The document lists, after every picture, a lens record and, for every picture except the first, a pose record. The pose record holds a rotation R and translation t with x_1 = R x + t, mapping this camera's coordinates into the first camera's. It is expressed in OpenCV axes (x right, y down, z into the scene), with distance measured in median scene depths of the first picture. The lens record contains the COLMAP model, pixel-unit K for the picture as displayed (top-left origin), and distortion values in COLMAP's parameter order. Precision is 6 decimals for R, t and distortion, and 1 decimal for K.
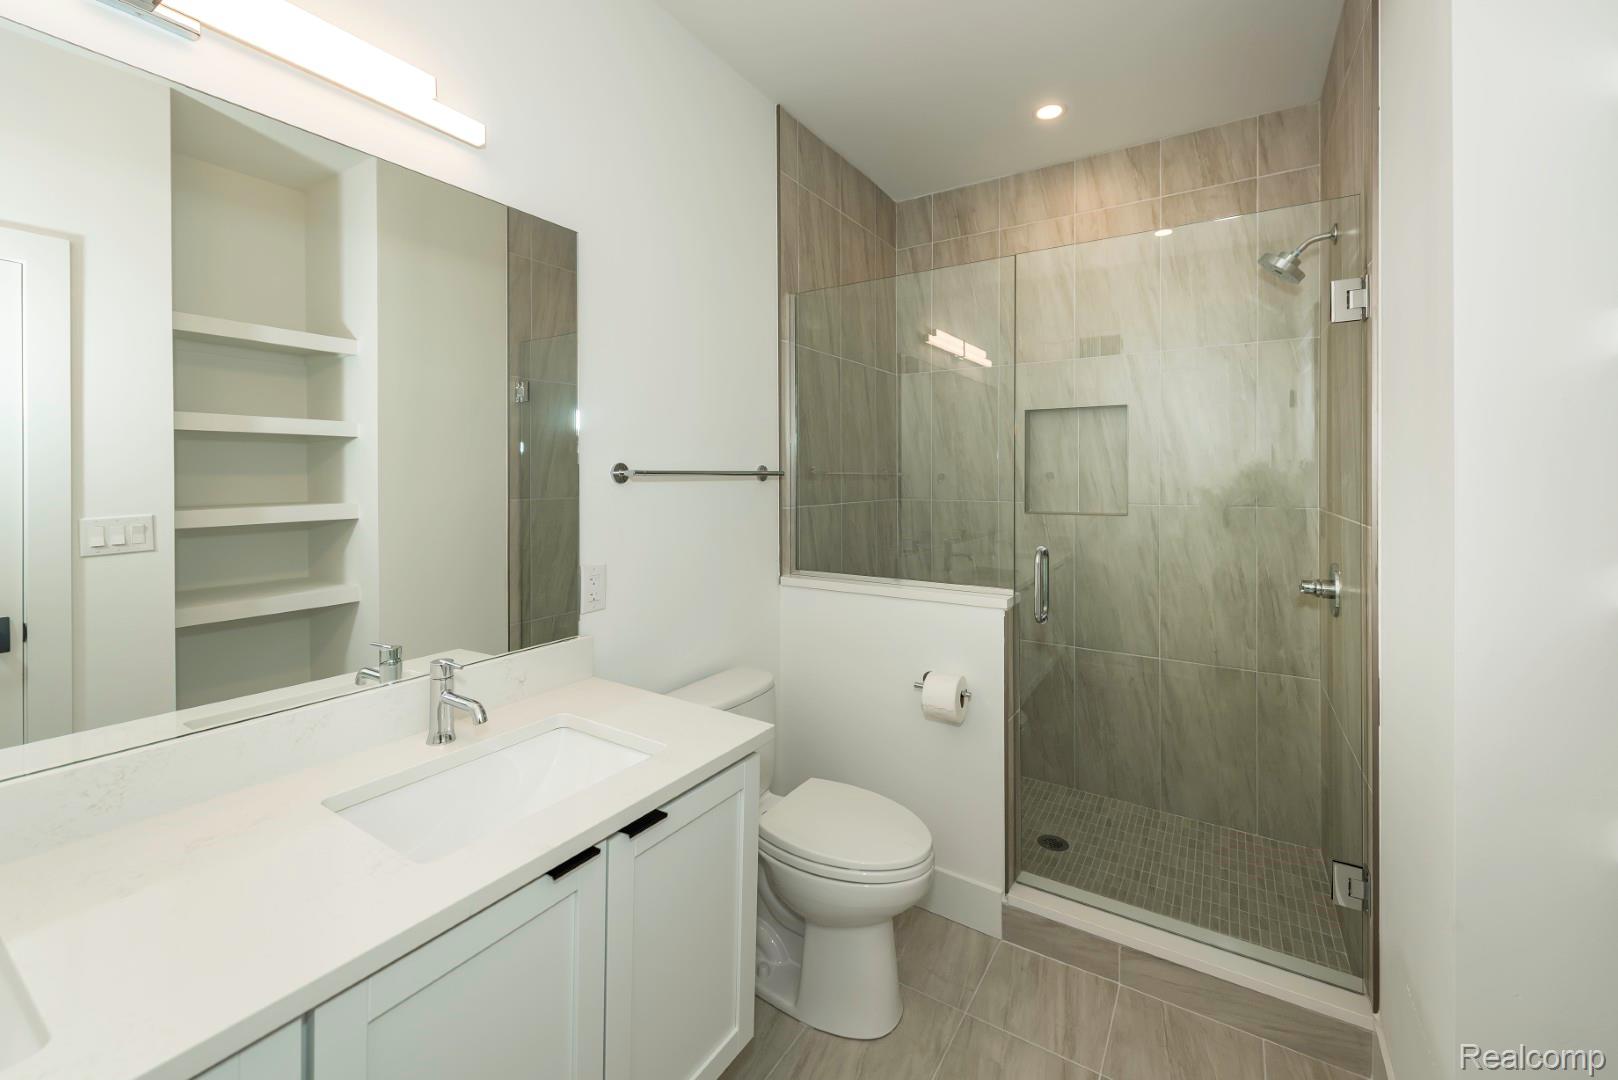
lens RADIAL K [[653.0, 0, 828.7], [0, 653.0, 485.9], [0, 0, 1]] dist [0.002649, -0.001040]
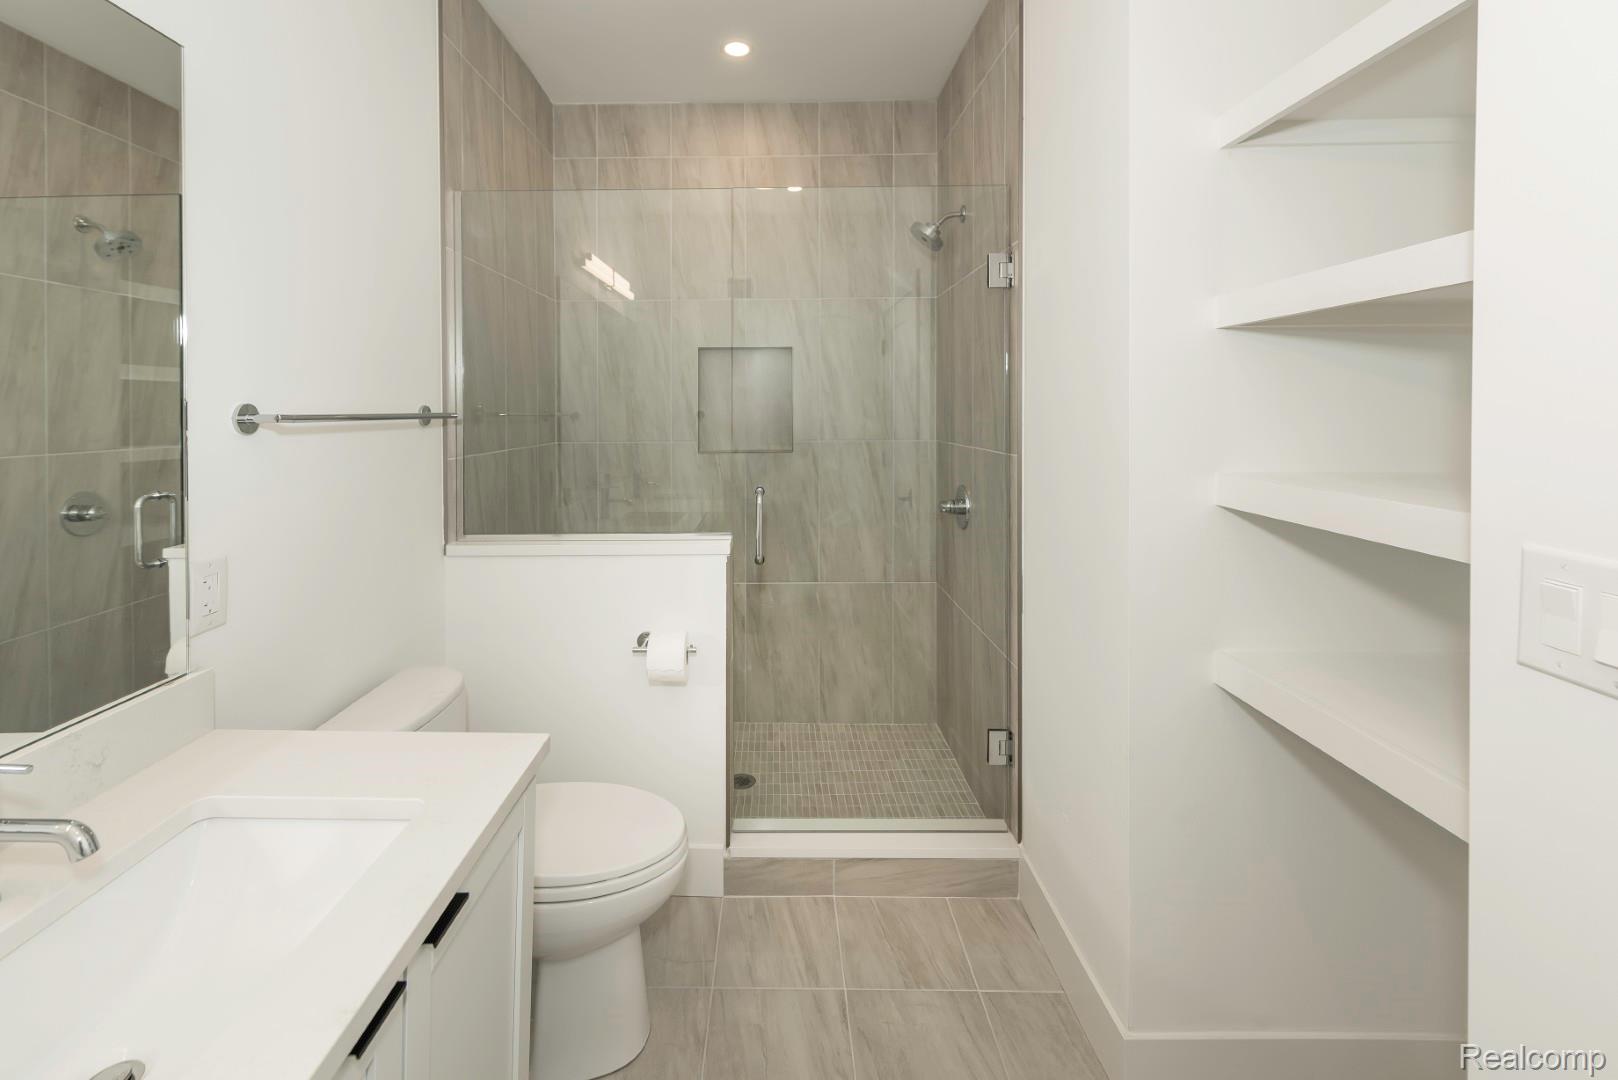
lens RADIAL K [[679.7, 0, 804.9], [0, 679.7, 425.8], [0, 0, 1]] dist [0.002639, -0.000569]
pose [[0.858086, -0.016520, 0.513240, -0.116323], [0.015191, 0.999862, 0.006785, -0.005181], [-0.513281, 0.001975, 0.858218, 0.062453]]
